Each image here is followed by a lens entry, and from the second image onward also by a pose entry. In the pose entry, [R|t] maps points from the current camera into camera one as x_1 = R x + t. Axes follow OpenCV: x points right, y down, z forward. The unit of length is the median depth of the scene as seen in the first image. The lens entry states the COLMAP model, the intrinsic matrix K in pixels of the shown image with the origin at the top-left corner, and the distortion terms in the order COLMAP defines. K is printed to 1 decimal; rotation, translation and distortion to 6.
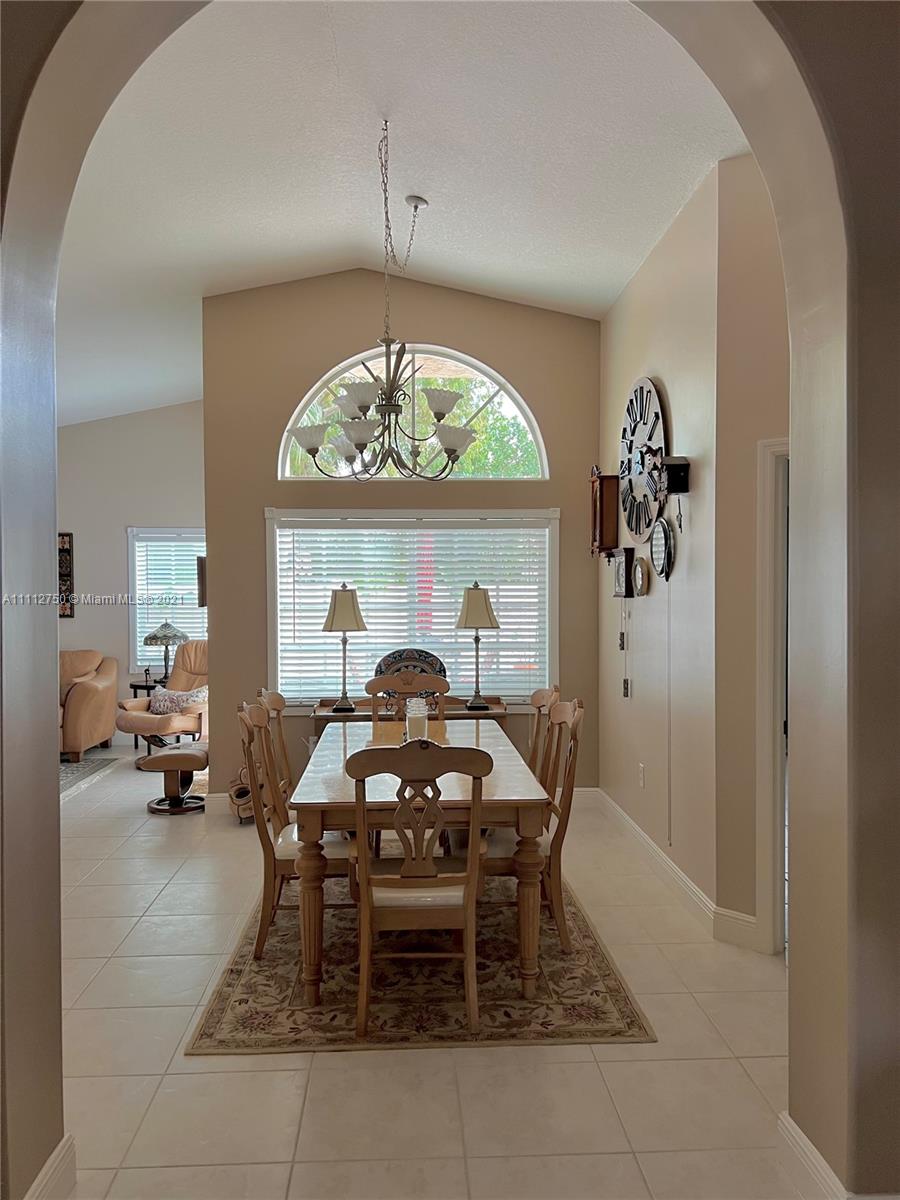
lens RADIAL K [[897.4, 0, 446.0], [0, 897.4, 598.9], [0, 0, 1]] dist [0.043679, -0.048573]
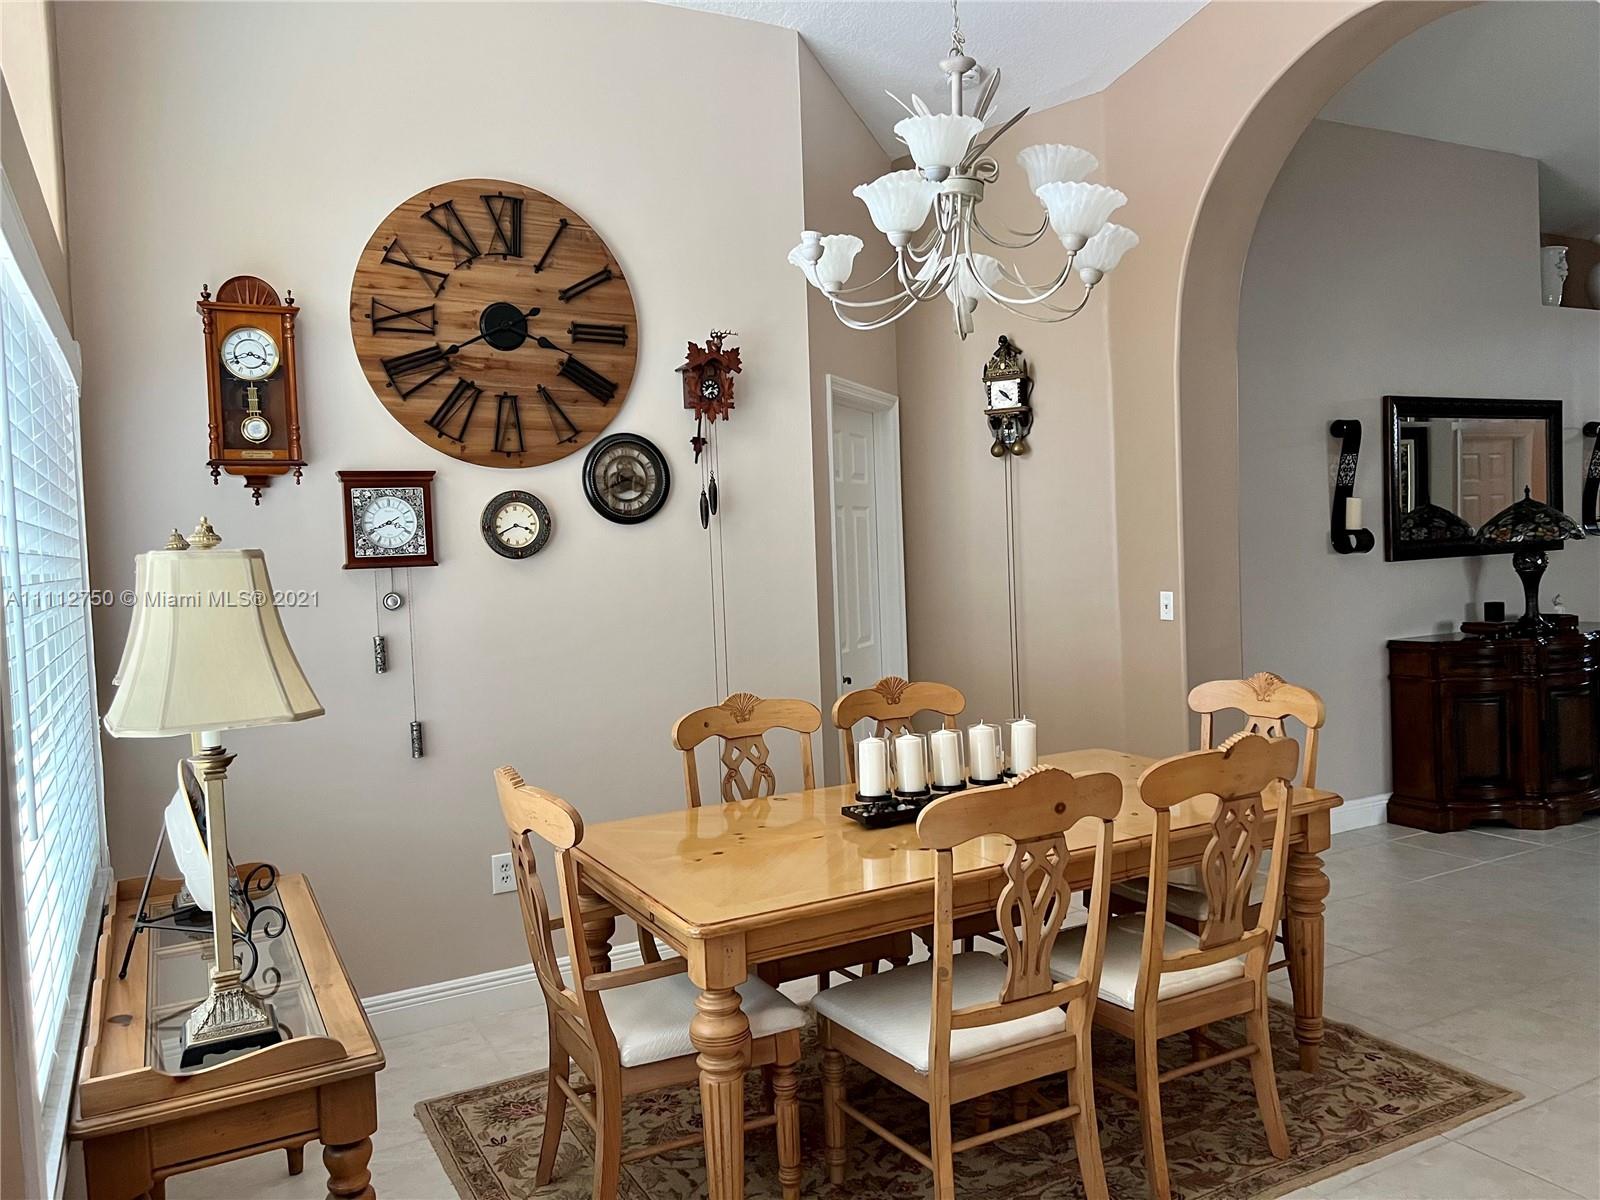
lens RADIAL K [[1196.5, 0, 796.3], [0, 1196.5, 596.6], [0, 0, 1]] dist [0.043679, -0.048573]
pose [[-0.426064, -0.023959, 0.904376, -0.490700], [0.052638, 0.997299, 0.051219, -0.008332], [-0.903160, 0.069427, -0.423652, 1.016726]]
